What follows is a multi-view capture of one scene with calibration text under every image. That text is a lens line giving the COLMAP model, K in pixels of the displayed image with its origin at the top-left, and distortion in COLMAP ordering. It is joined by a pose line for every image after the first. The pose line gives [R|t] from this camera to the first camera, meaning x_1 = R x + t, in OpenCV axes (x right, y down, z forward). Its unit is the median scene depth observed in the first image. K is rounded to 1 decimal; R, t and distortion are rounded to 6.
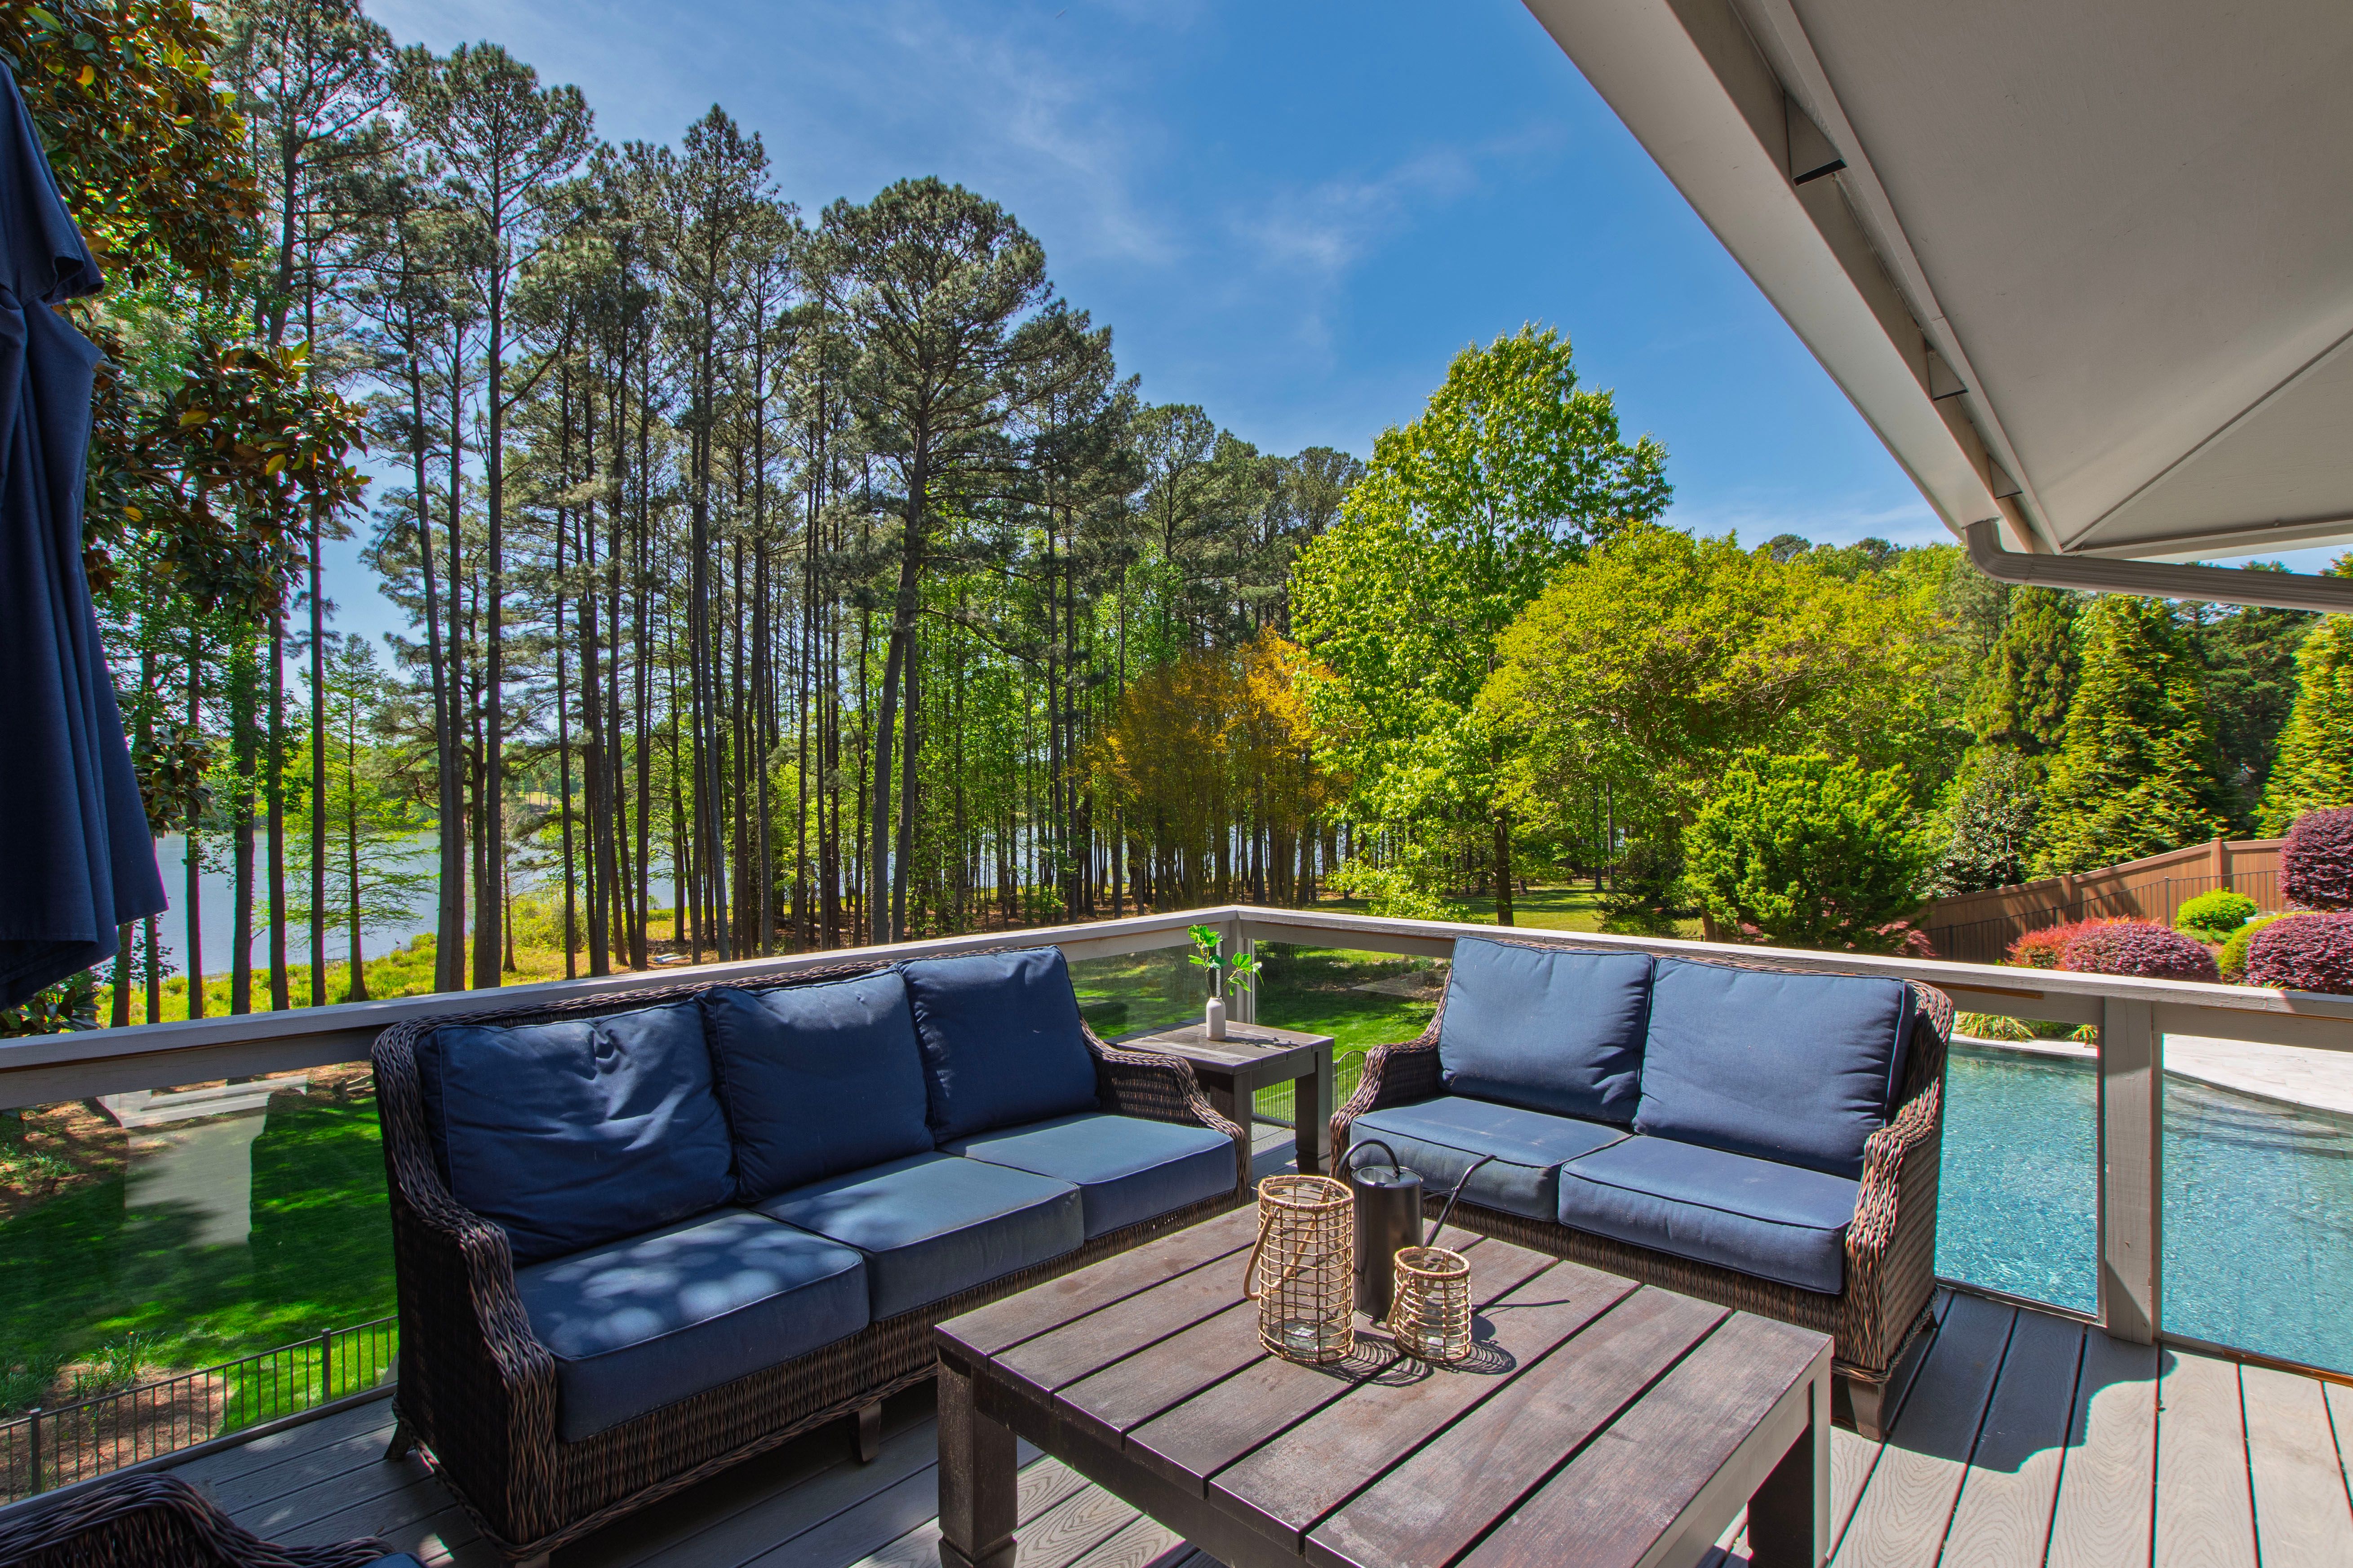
lens RADIAL K [[1137.5, 0, 1087.1], [0, 1137.5, 805.8], [0, 0, 1]] dist [0.001295, -0.000287]
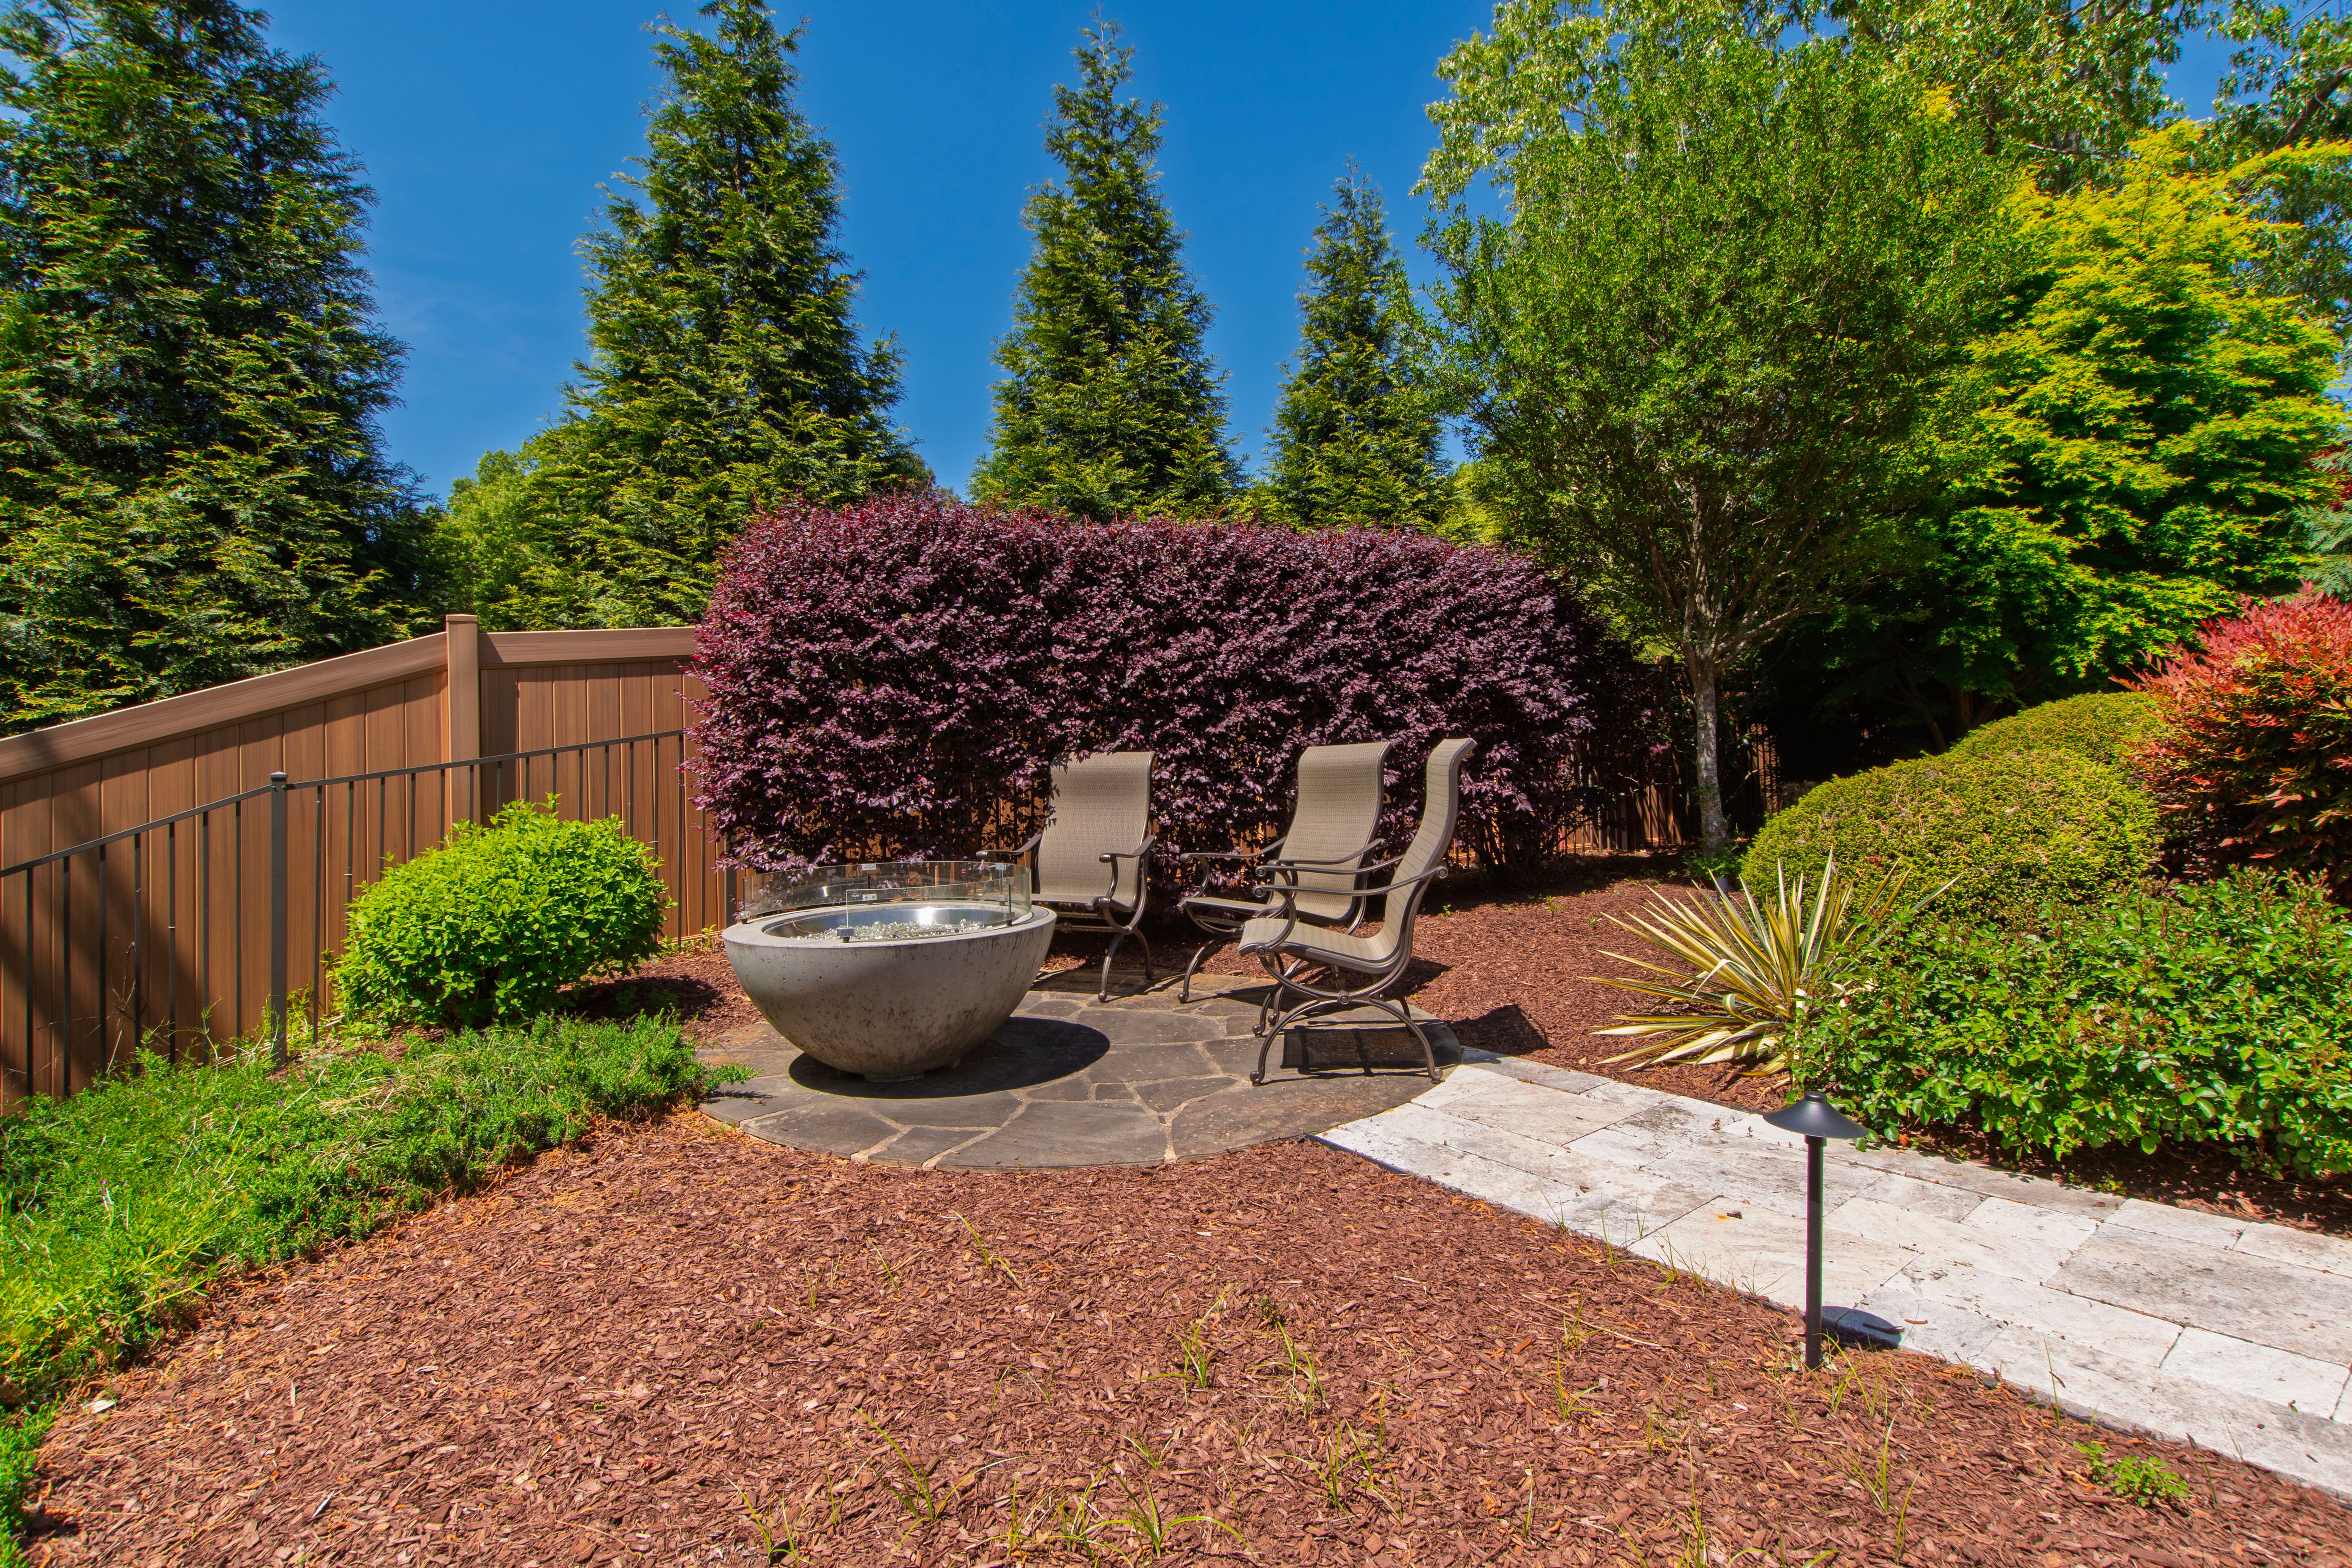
lens RADIAL K [[1097.0, 0, 1176.0], [0, 1097.0, 784.0], [0, 0, 1]] dist [-0.003080, -0.000594]
pose [[0.097054, 0.016880, 0.995136, 0.579752], [0.004923, 0.999836, -0.017440, 0.053091], [-0.995267, 0.006592, 0.096955, 0.619330]]
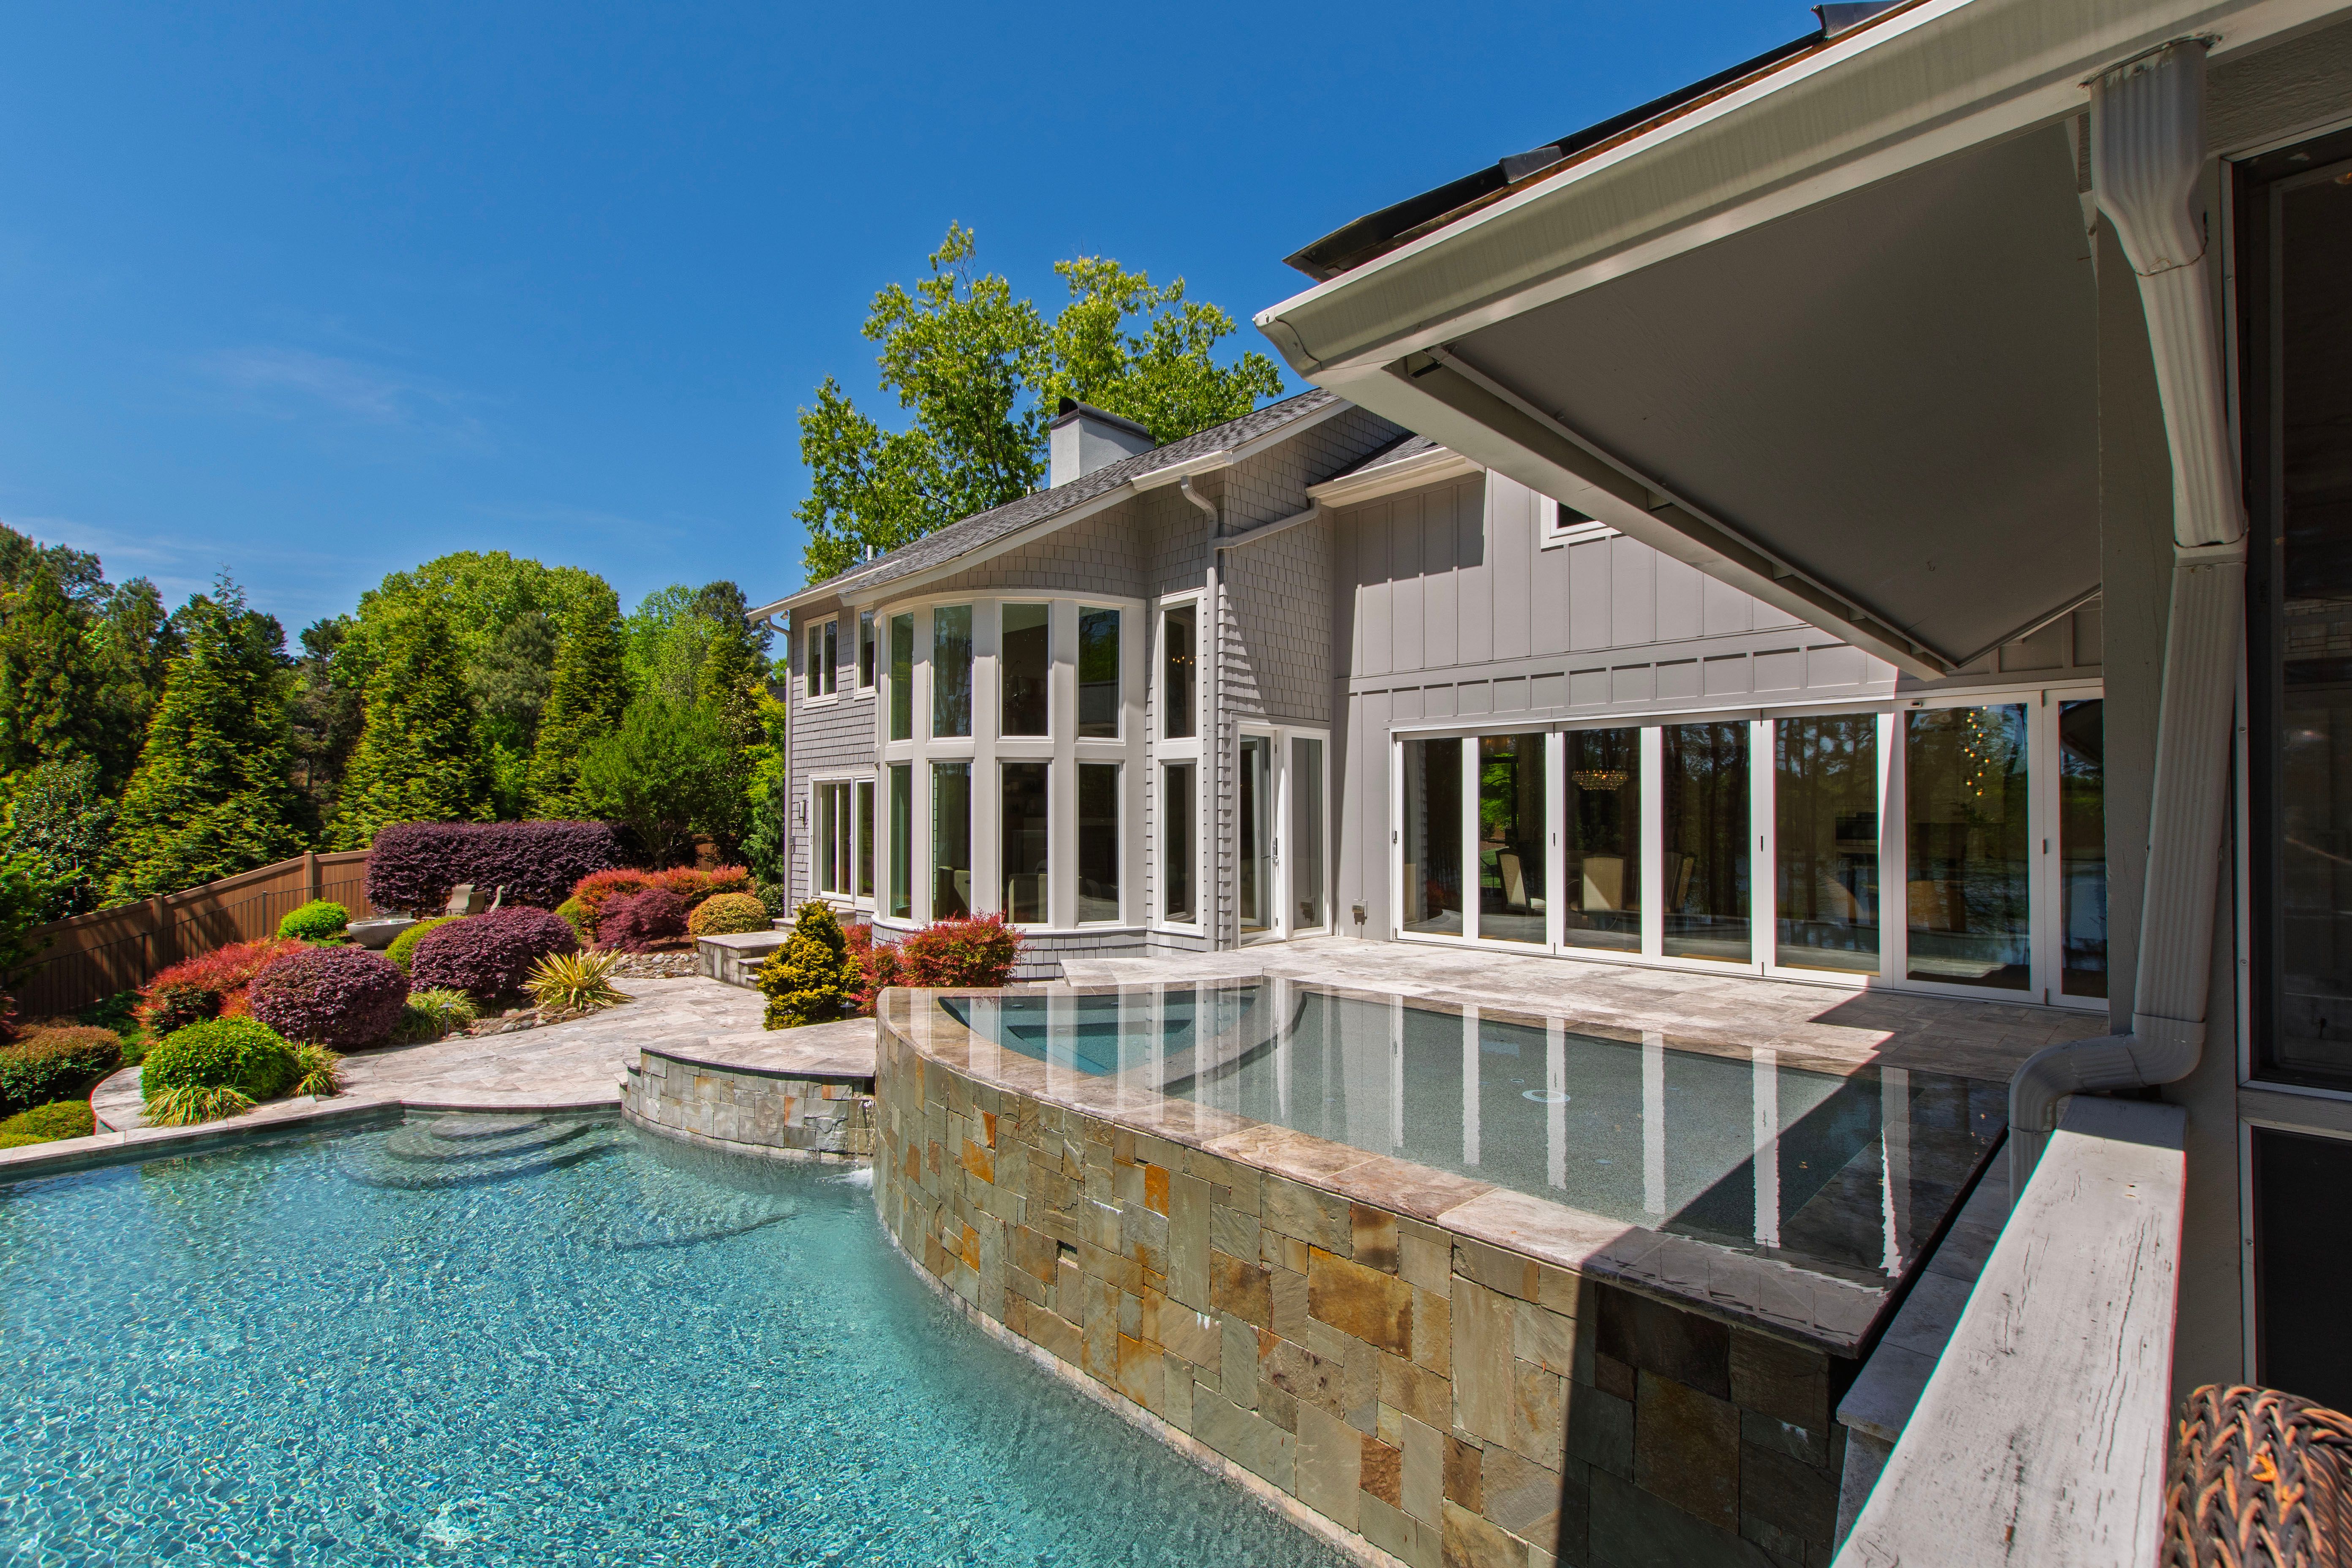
lens RADIAL K [[1014.7, 0, 1174.1], [0, 1014.7, 800.7], [0, 0, 1]] dist [-0.003063, -0.001070]
pose [[0.016821, 0.019541, 0.999668, 0.047472], [0.001153, 0.999808, -0.019563, 0.000332], [-0.999858, 0.001482, 0.016795, 0.135418]]
